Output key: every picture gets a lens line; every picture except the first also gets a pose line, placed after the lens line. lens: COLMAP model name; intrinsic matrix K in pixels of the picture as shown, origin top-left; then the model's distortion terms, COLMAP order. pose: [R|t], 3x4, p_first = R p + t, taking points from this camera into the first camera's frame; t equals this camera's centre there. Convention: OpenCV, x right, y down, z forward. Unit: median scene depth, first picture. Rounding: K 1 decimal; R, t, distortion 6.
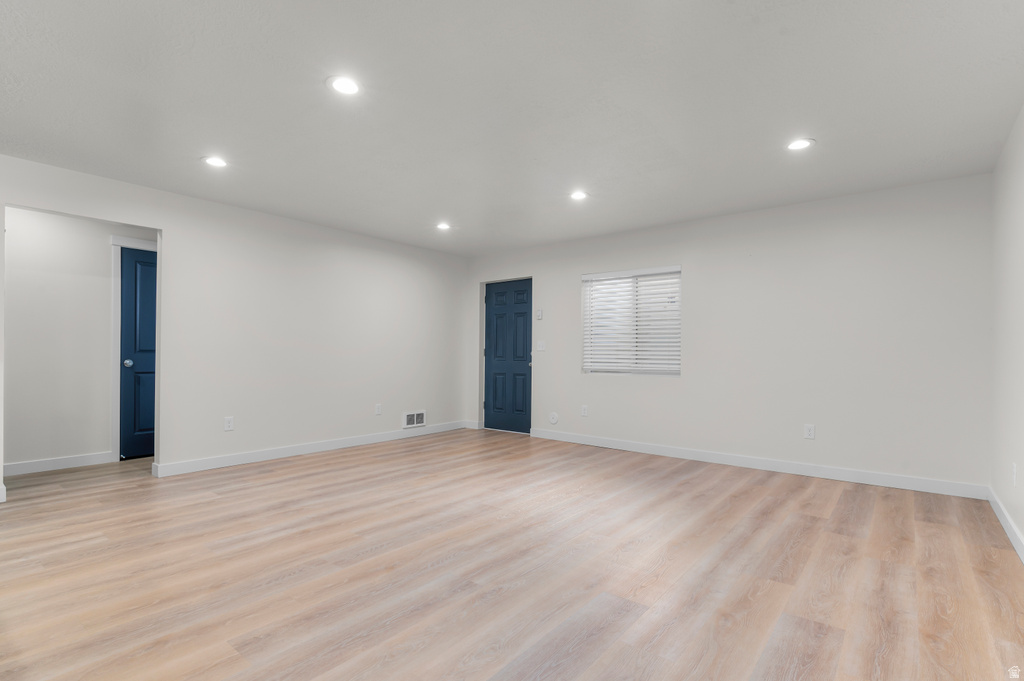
lens RADIAL K [[491.2, 0, 509.2], [0, 491.2, 356.2], [0, 0, 1]] dist [0.000574, -0.000259]
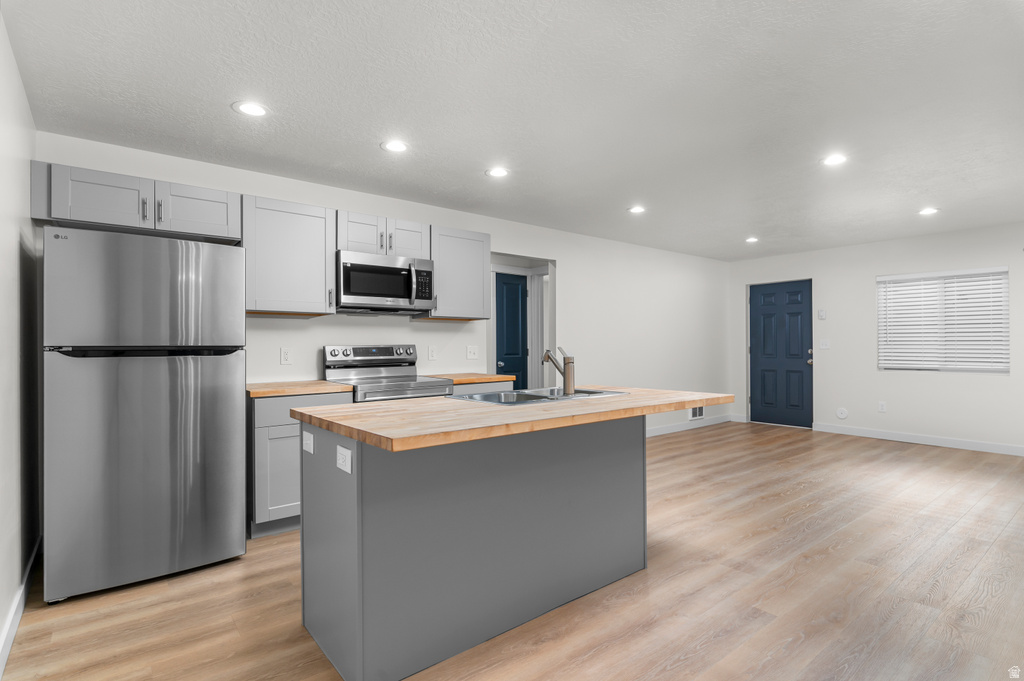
lens RADIAL K [[509.9, 0, 514.3], [0, 509.9, 345.8], [0, 0, 1]] dist [0.000197, -0.000531]
pose [[0.977344, -0.010480, -0.211397, -0.406003], [0.009850, 0.999943, -0.004032, -0.023293], [0.211427, 0.001859, 0.977392, -0.237848]]
